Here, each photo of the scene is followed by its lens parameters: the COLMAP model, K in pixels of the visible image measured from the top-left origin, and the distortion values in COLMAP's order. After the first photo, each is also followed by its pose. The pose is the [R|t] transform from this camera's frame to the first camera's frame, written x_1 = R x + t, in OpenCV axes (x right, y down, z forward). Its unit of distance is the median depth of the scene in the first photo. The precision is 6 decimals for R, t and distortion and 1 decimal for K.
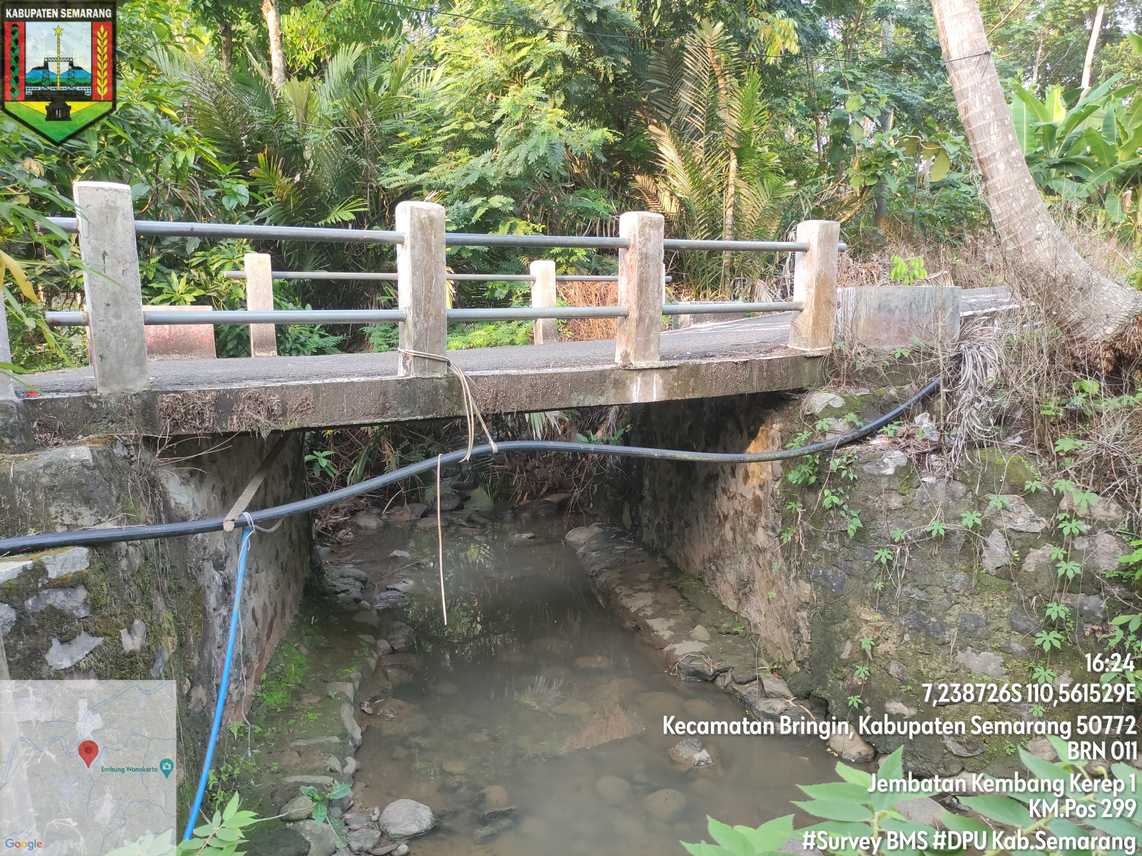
lens RADIAL K [[842.1, 0, 570.5], [0, 842.1, 429.5], [0, 0, 1]] dist [0.048552, -0.047290]
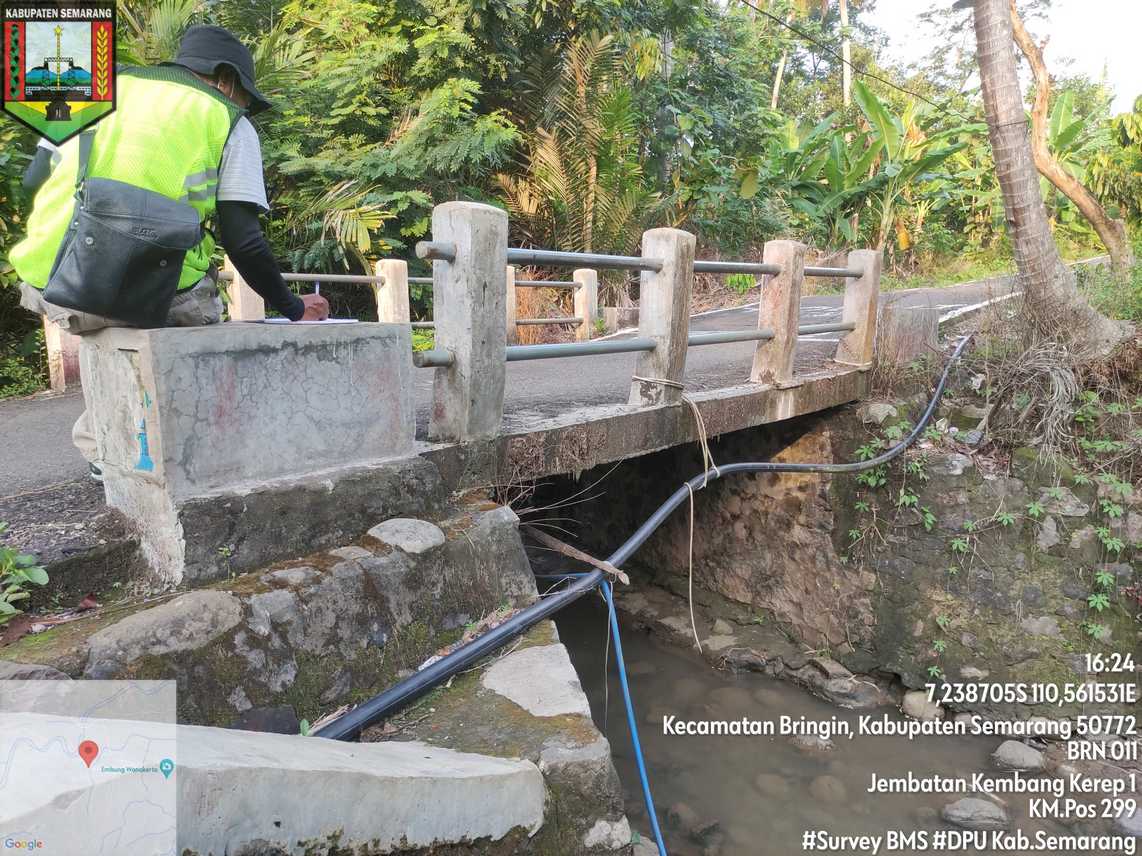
lens RADIAL K [[842.1, 0, 565.9], [0, 842.1, 429.7], [0, 0, 1]] dist [0.048552, -0.047290]
pose [[0.931370, -0.035845, 0.362305, -0.512684], [0.029521, 0.999300, 0.022975, -0.048044], [-0.362875, -0.010703, 0.931777, 0.100289]]
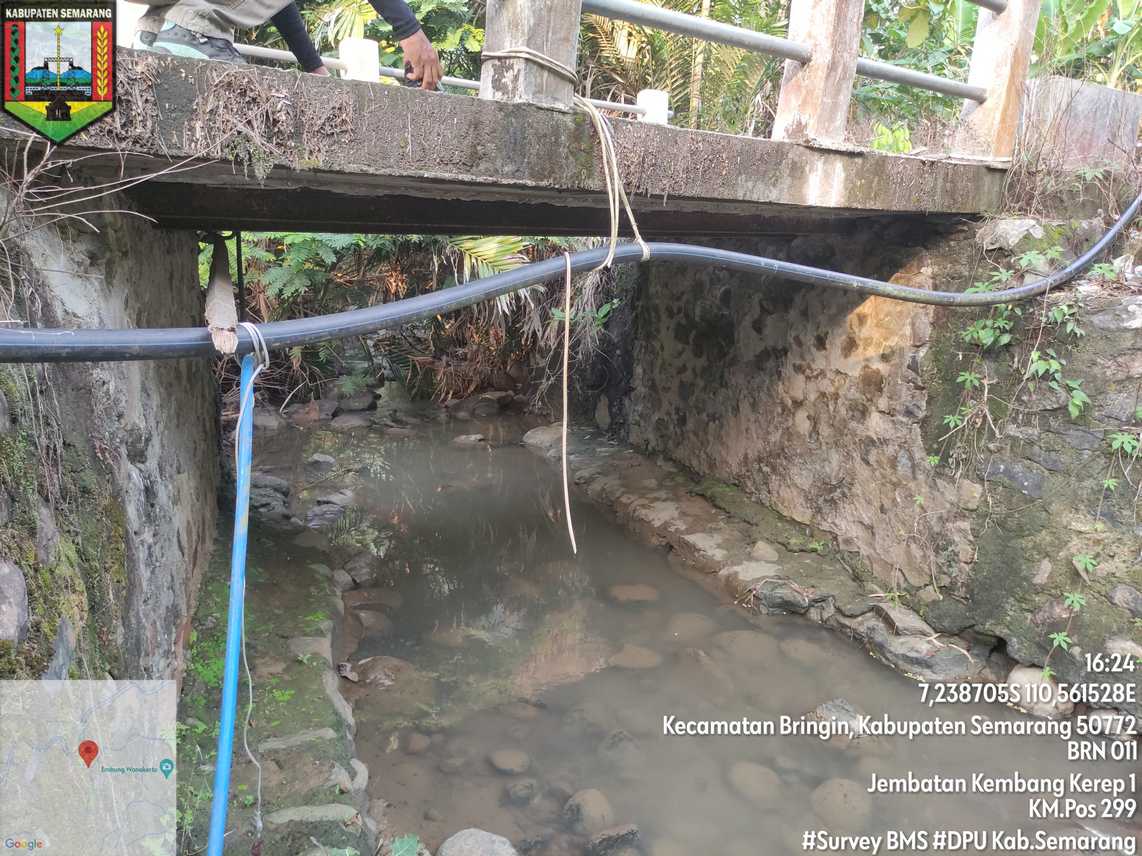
lens RADIAL K [[842.1, 0, 569.9], [0, 842.1, 429.4], [0, 0, 1]] dist [0.048552, -0.047290]
pose [[0.984942, 0.002212, 0.172872, -0.197198], [-0.019099, 0.995190, 0.096086, 0.073094], [-0.171828, -0.097940, 0.980246, 0.352684]]
